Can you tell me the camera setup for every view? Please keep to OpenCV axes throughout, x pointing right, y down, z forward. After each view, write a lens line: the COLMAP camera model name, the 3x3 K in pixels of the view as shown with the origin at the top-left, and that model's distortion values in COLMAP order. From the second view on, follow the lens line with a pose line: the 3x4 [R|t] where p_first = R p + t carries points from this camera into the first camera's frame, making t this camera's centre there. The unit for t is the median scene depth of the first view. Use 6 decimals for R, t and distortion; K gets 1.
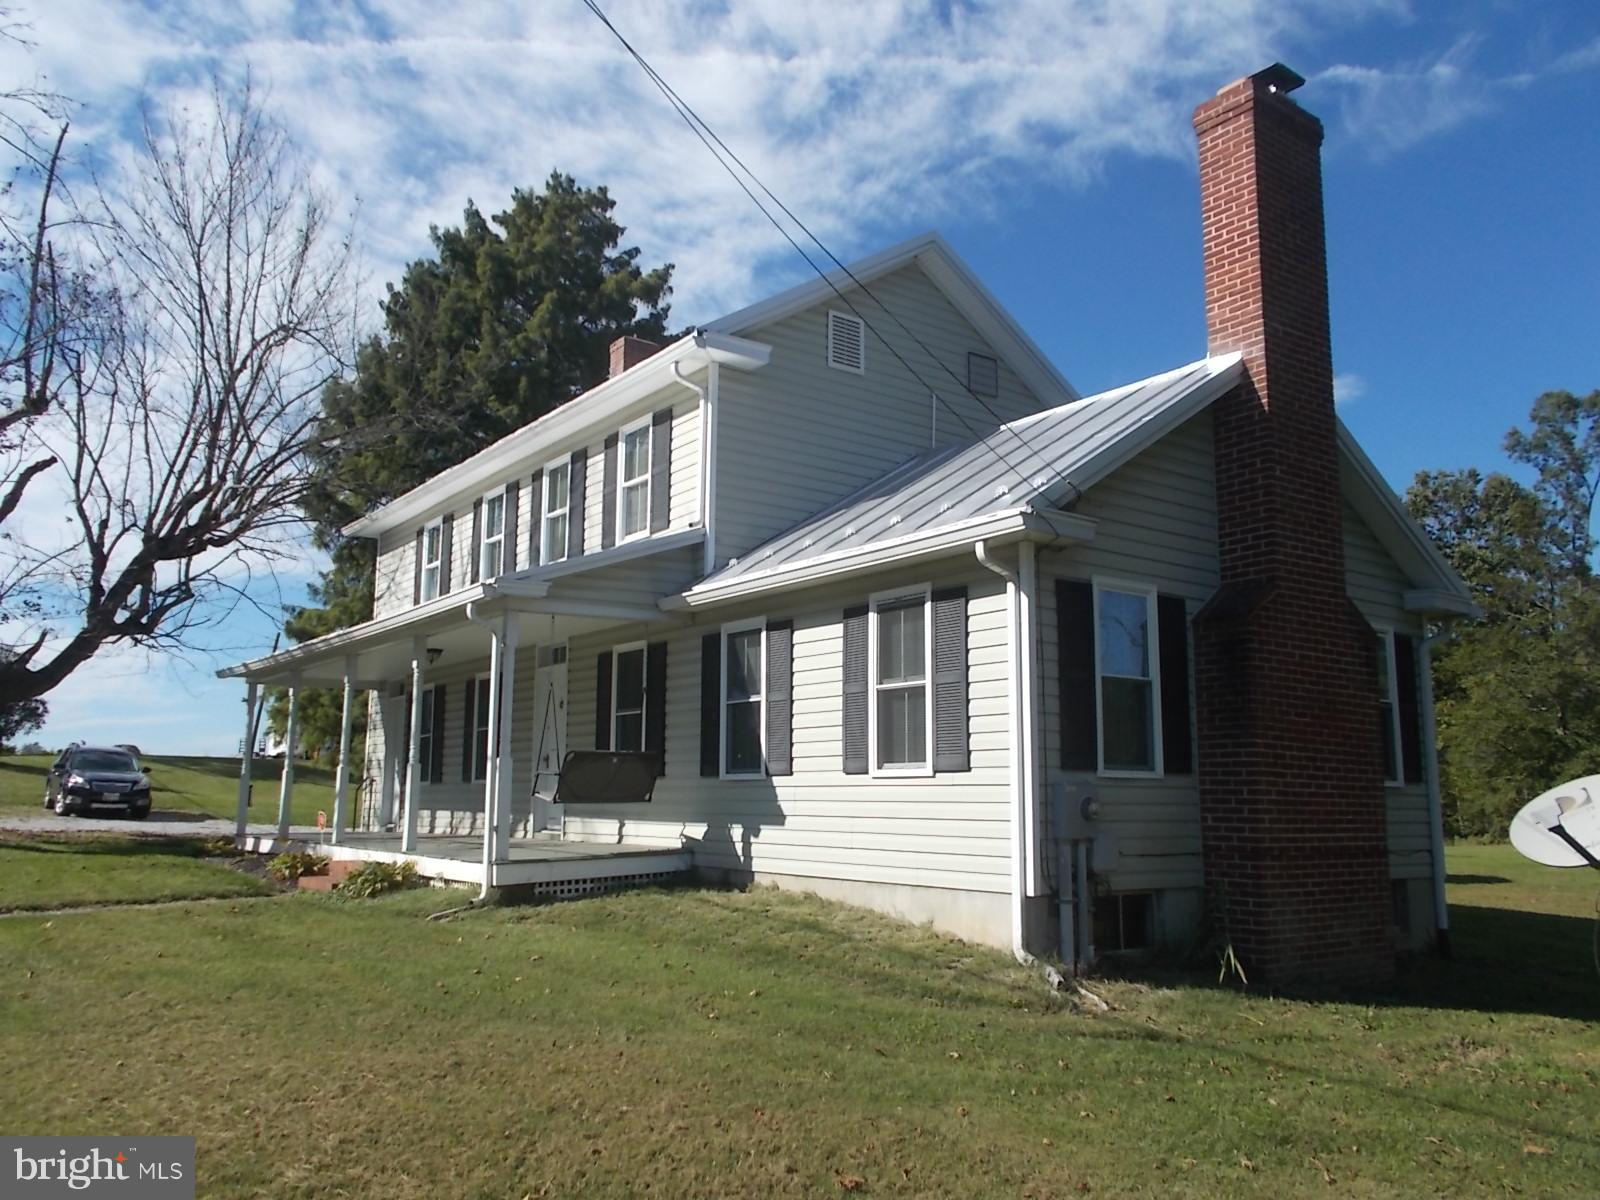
lens RADIAL K [[1249.7, 0, 778.1], [0, 1249.7, 597.6], [0, 0, 1]] dist [0.019928, -0.008119]
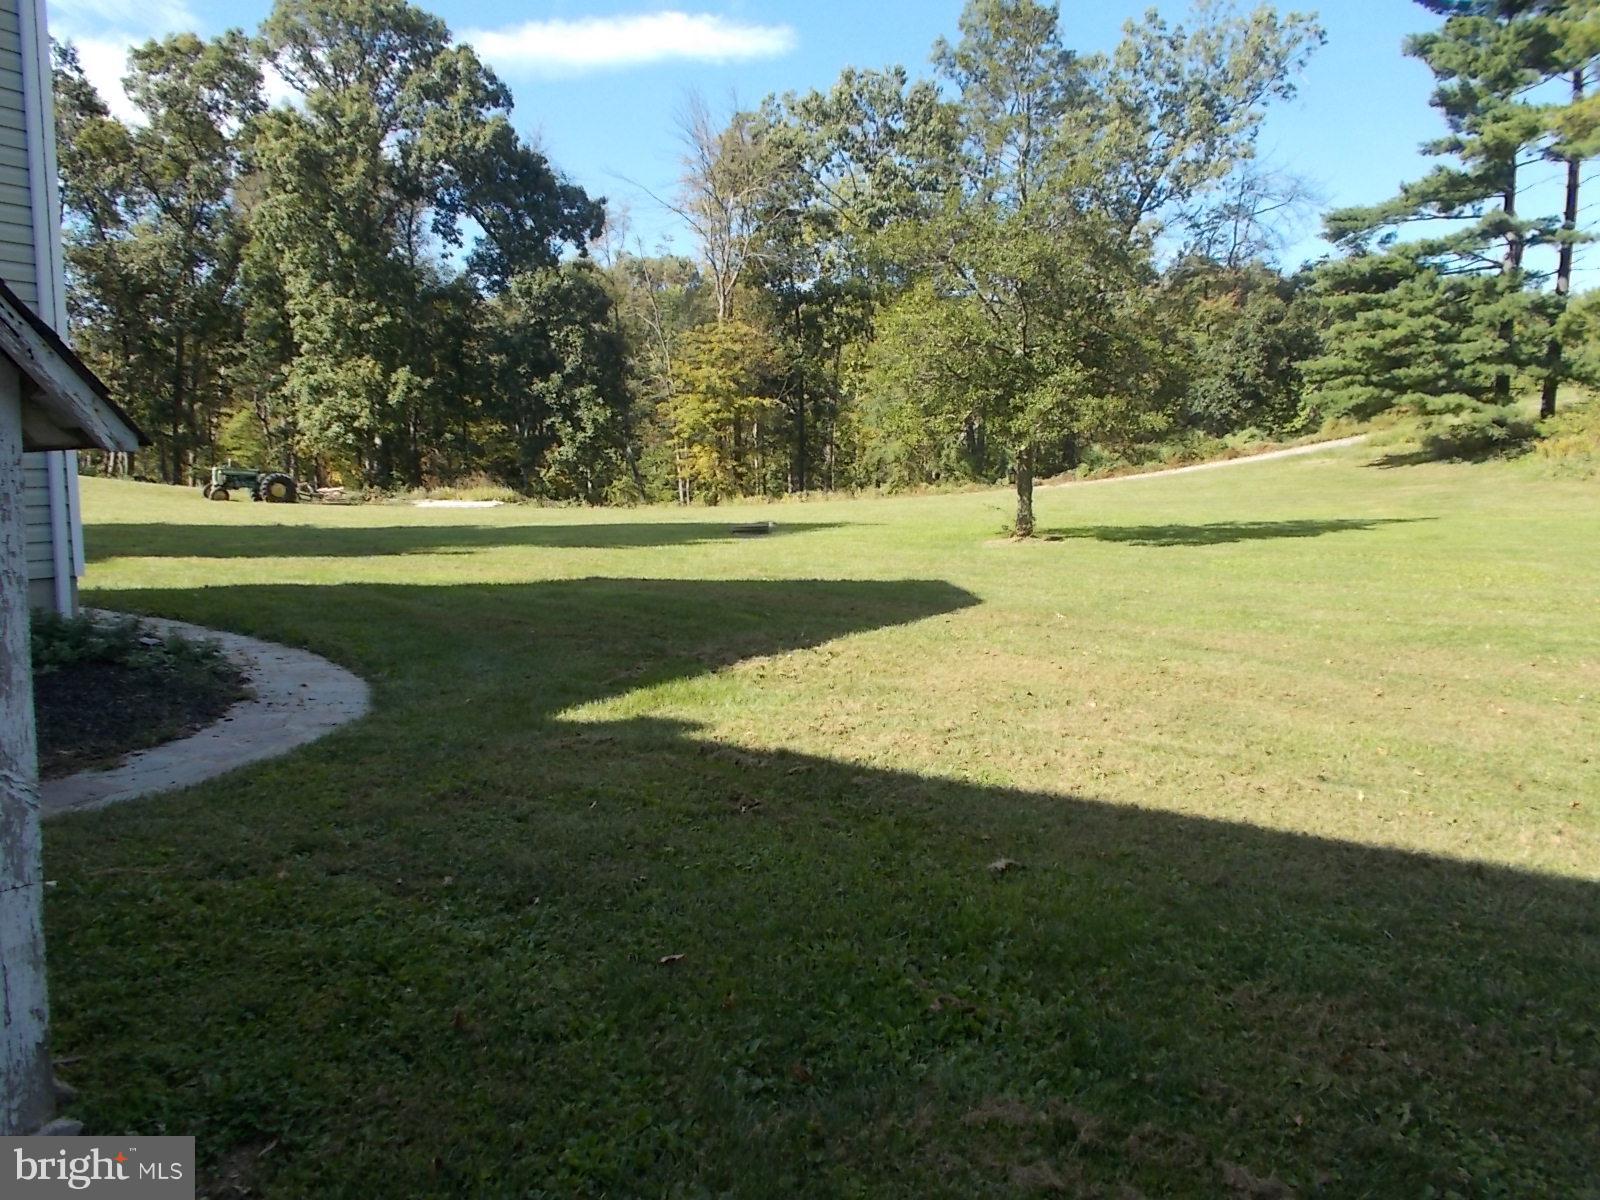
lens RADIAL K [[1249.7, 0, 794.5], [0, 1249.7, 595.9], [0, 0, 1]] dist [0.019928, -0.008119]
pose [[0.900966, -0.059871, 0.429739, 0.603969], [-0.059528, 0.964012, 0.259108, 0.193290], [-0.429787, -0.259029, 0.864978, 1.235544]]
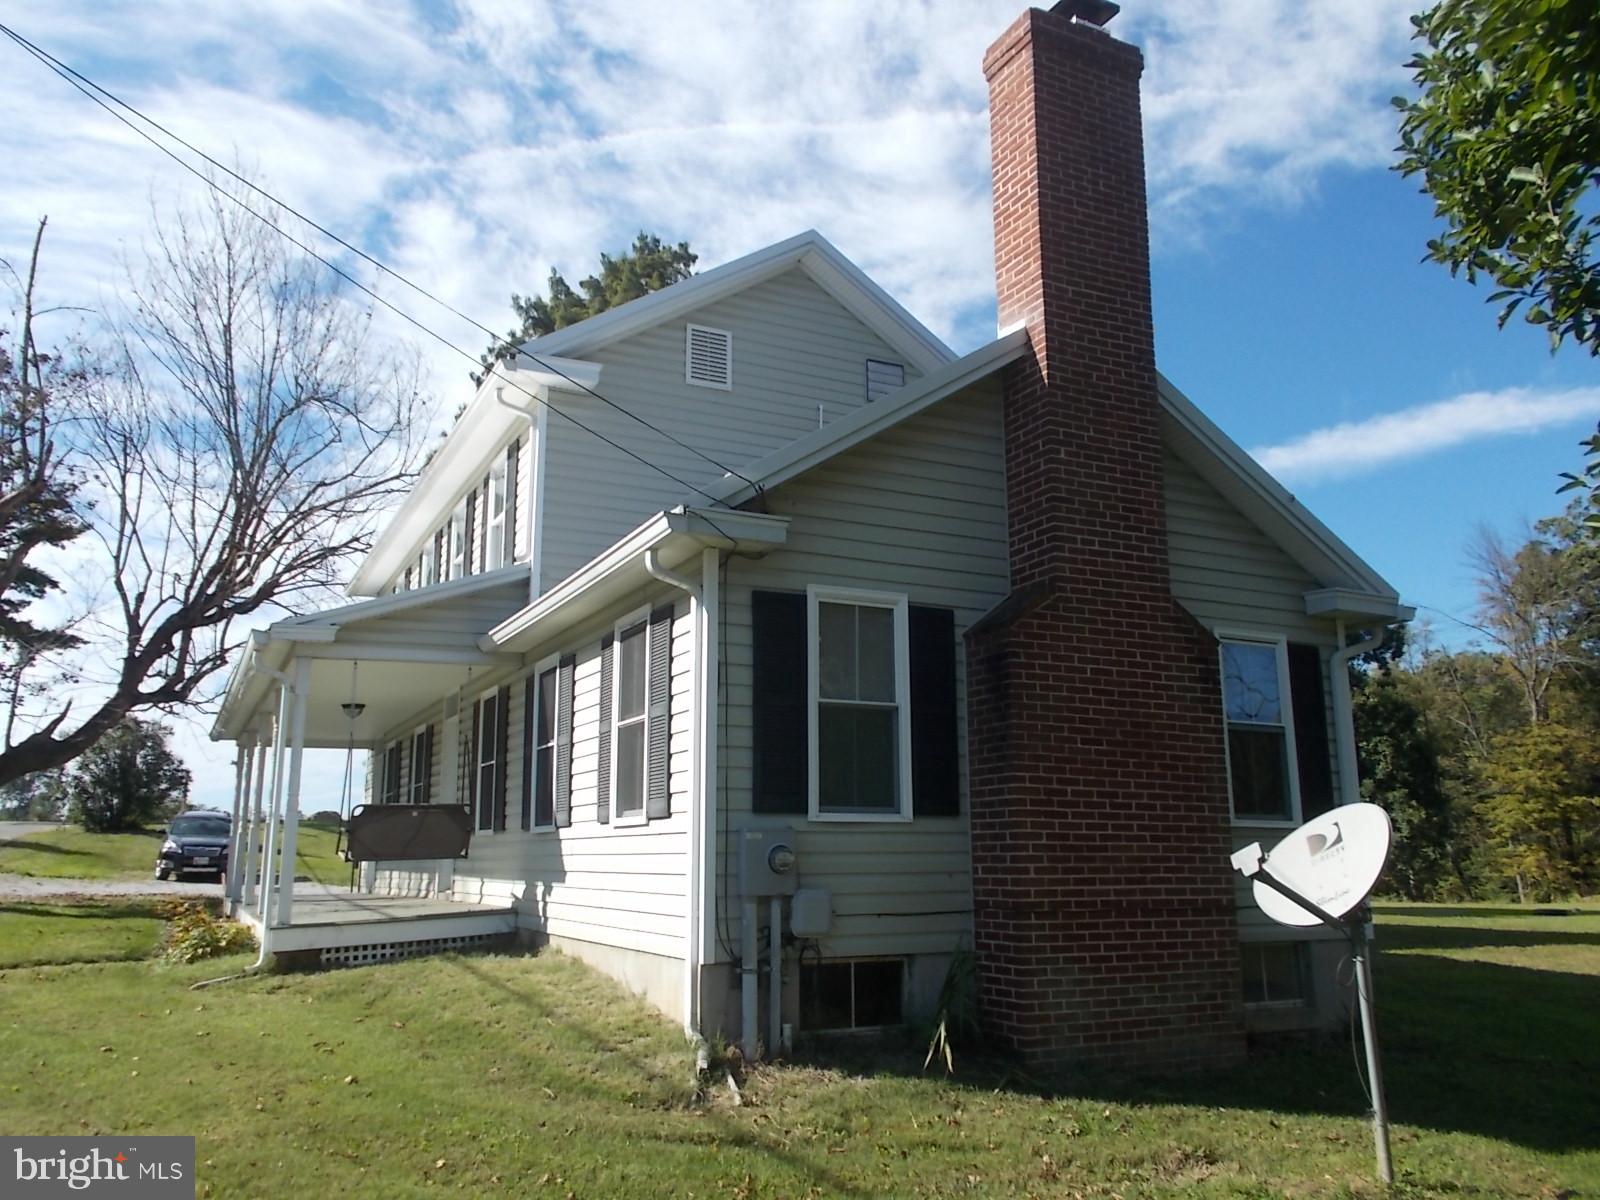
lens RADIAL K [[1249.7, 0, 777.4], [0, 1249.7, 599.3], [0, 0, 1]] dist [0.019928, -0.008119]
pose [[0.984793, -0.047711, -0.167050, 0.303453], [0.040486, 0.998103, -0.046388, 0.025026], [0.168947, 0.038920, 0.984856, 0.122908]]
